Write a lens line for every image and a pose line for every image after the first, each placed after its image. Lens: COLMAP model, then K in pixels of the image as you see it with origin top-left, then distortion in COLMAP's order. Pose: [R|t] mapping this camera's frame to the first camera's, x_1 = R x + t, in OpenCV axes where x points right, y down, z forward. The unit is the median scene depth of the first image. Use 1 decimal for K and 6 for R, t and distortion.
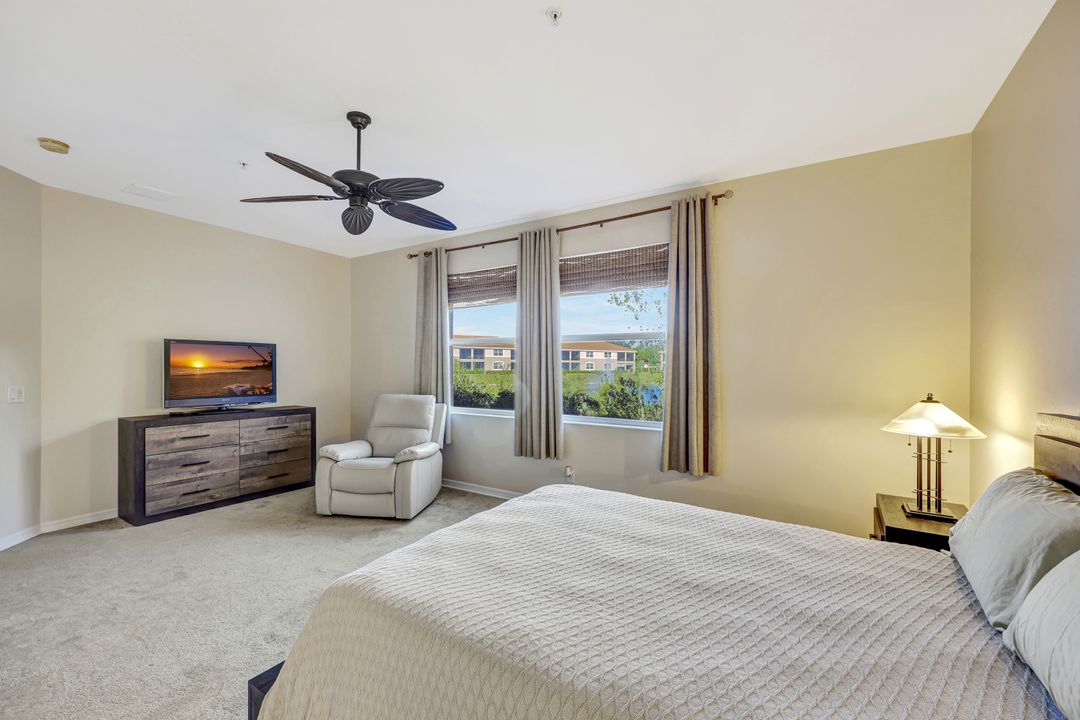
lens RADIAL K [[447.7, 0, 540.0], [0, 447.7, 360.0], [0, 0, 1]] dist [-0.000465, -0.000016]
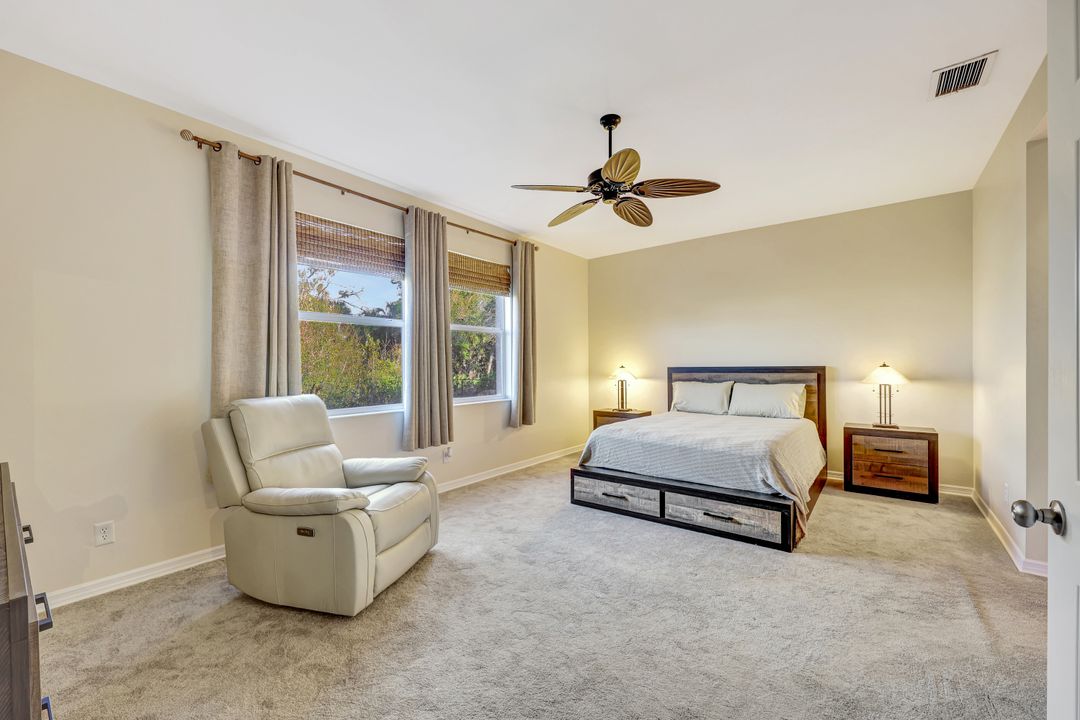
lens RADIAL K [[447.7, 0, 540.0], [0, 447.7, 360.0], [0, 0, 1]] dist [-0.000465, -0.000016]
pose [[0.089646, 0.005523, 0.995958, -0.970441], [-0.008058, 0.999956, -0.004820, 0.033277], [-0.995941, -0.007594, 0.089687, 0.689356]]
